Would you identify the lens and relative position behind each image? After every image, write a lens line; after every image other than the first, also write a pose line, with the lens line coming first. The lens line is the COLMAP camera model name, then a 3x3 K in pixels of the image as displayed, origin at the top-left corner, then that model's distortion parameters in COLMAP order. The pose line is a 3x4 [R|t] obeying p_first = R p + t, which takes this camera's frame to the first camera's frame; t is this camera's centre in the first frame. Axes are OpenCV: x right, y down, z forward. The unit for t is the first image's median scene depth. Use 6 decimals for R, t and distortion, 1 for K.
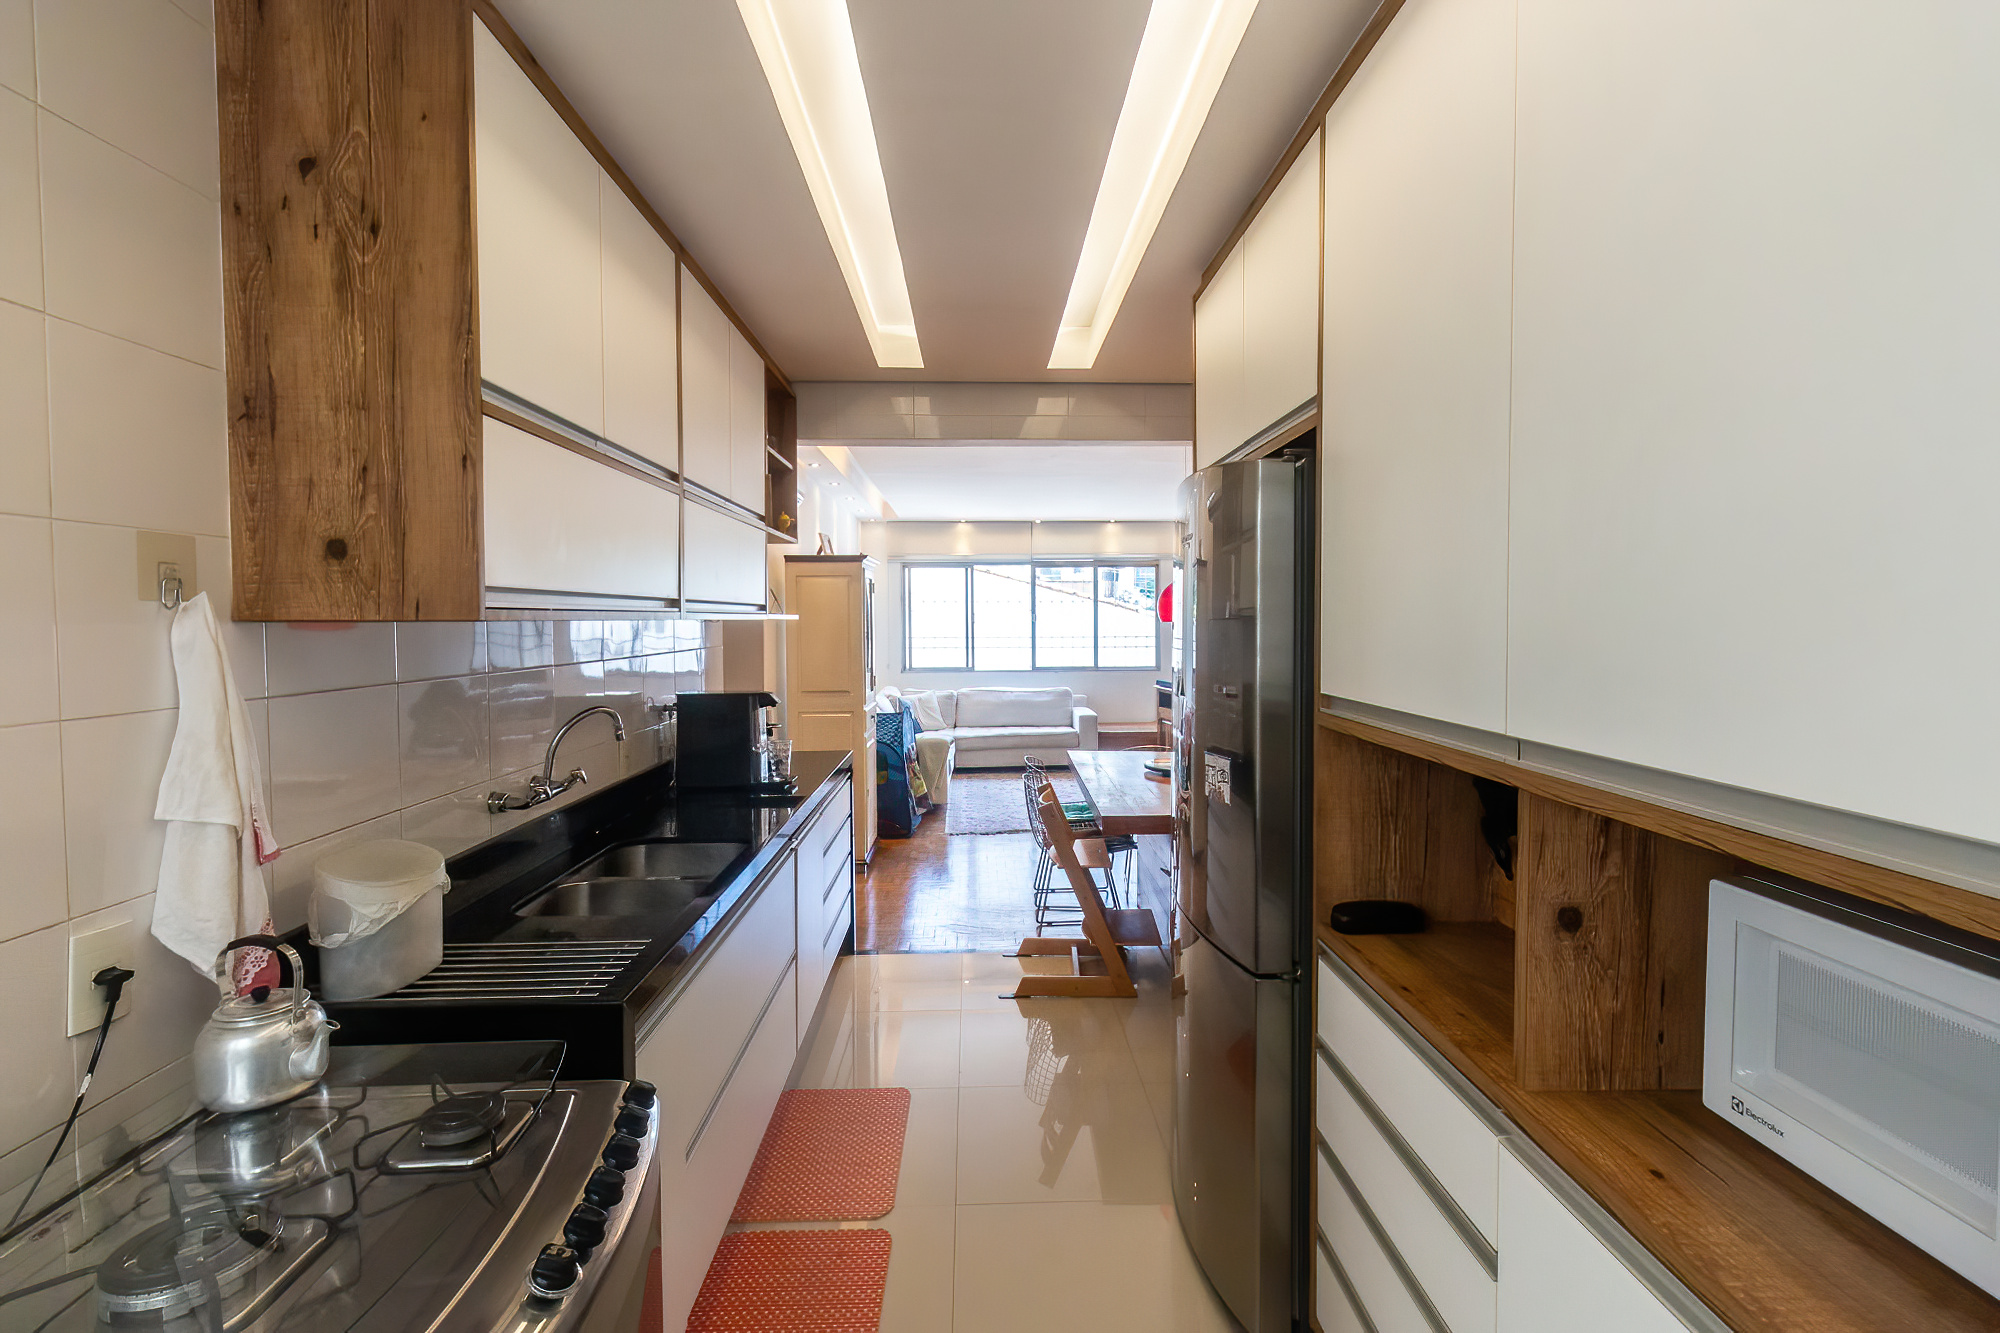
lens RADIAL K [[917.7, 0, 1009.6], [0, 917.7, 649.2], [0, 0, 1]] dist [0.001310, -0.000643]
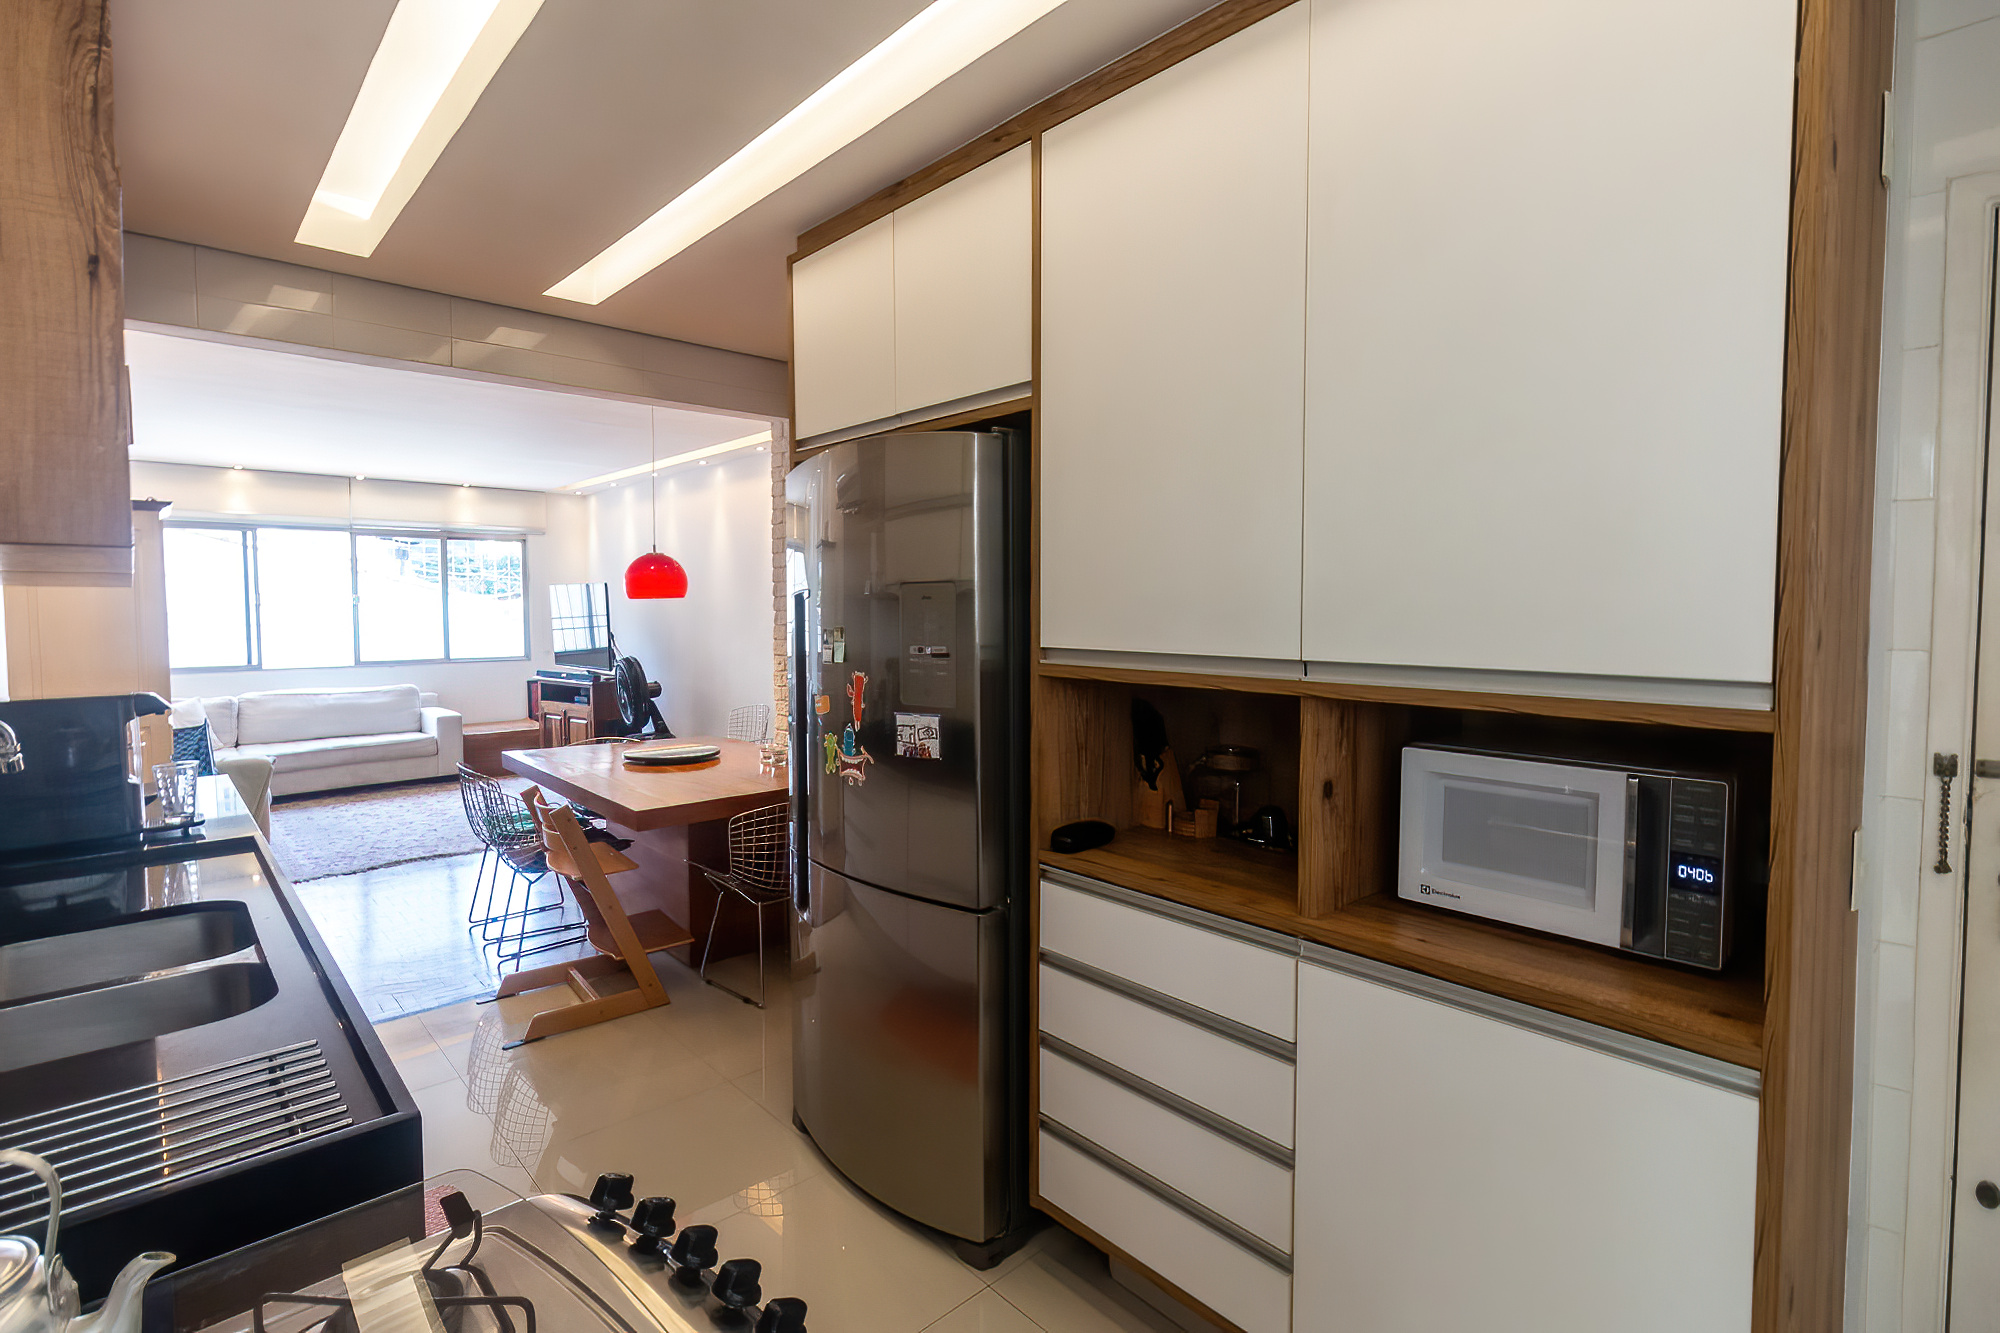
lens RADIAL K [[932.8, 0, 999.5], [0, 932.8, 647.1], [0, 0, 1]] dist [0.002006, -0.000547]
pose [[0.759503, -0.026928, 0.649946, -0.232399], [0.020499, 0.999637, 0.017462, 0.013987], [-0.650181, 0.000061, 0.759780, 0.082226]]
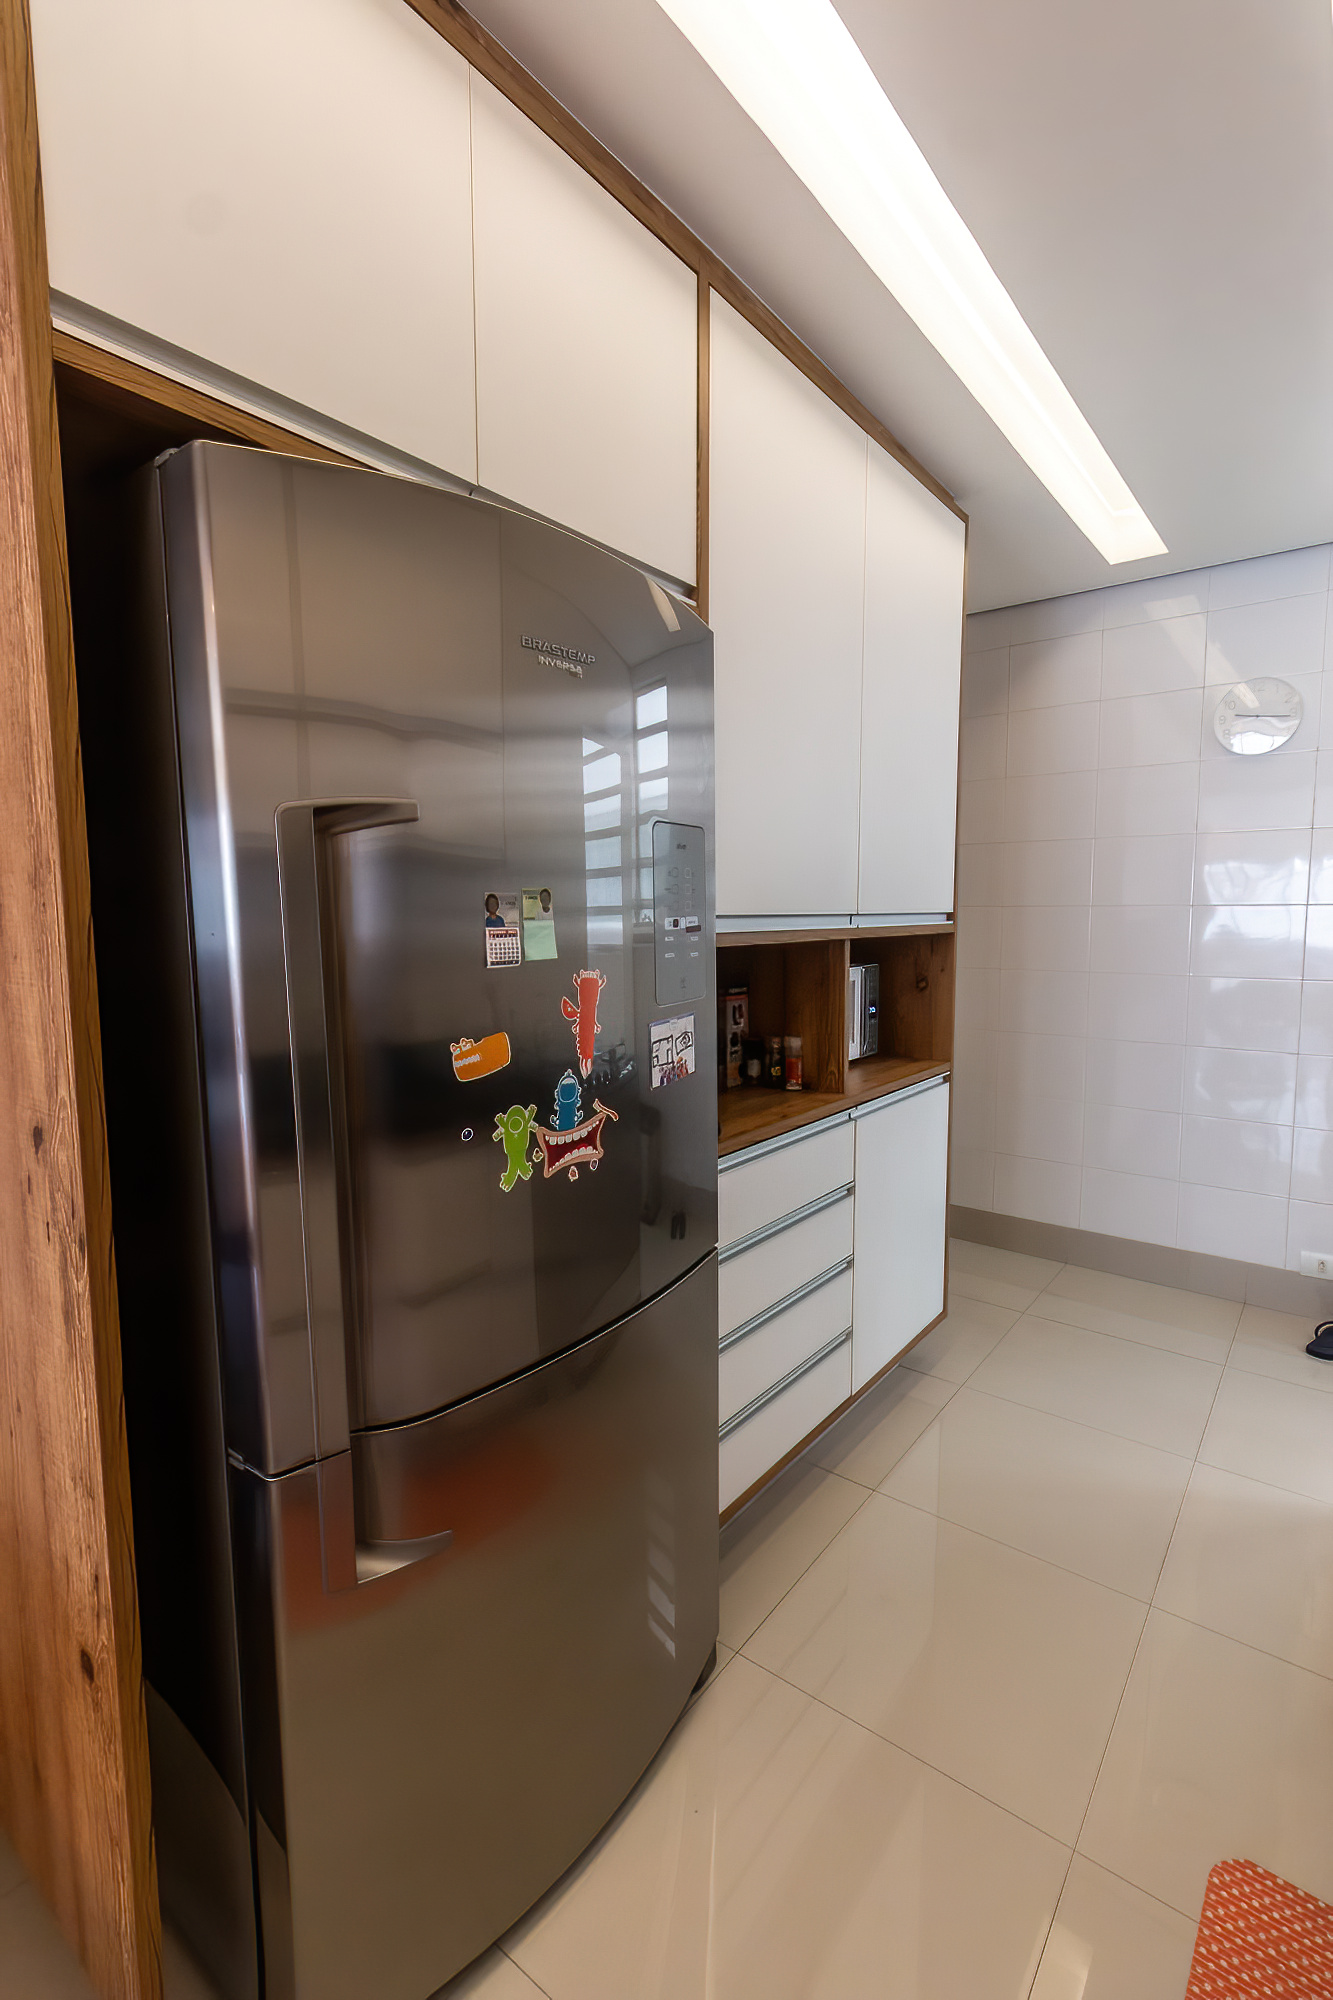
lens RADIAL K [[917.7, 0, 666.5], [0, 917.7, 1000.0], [0, 0, 1]] dist [0.001310, -0.000643]
pose [[-0.765555, -0.061509, 0.640423, -0.133346], [0.026058, 0.991638, 0.126391, 0.007330], [-0.642842, 0.113447, -0.757551, 0.922396]]
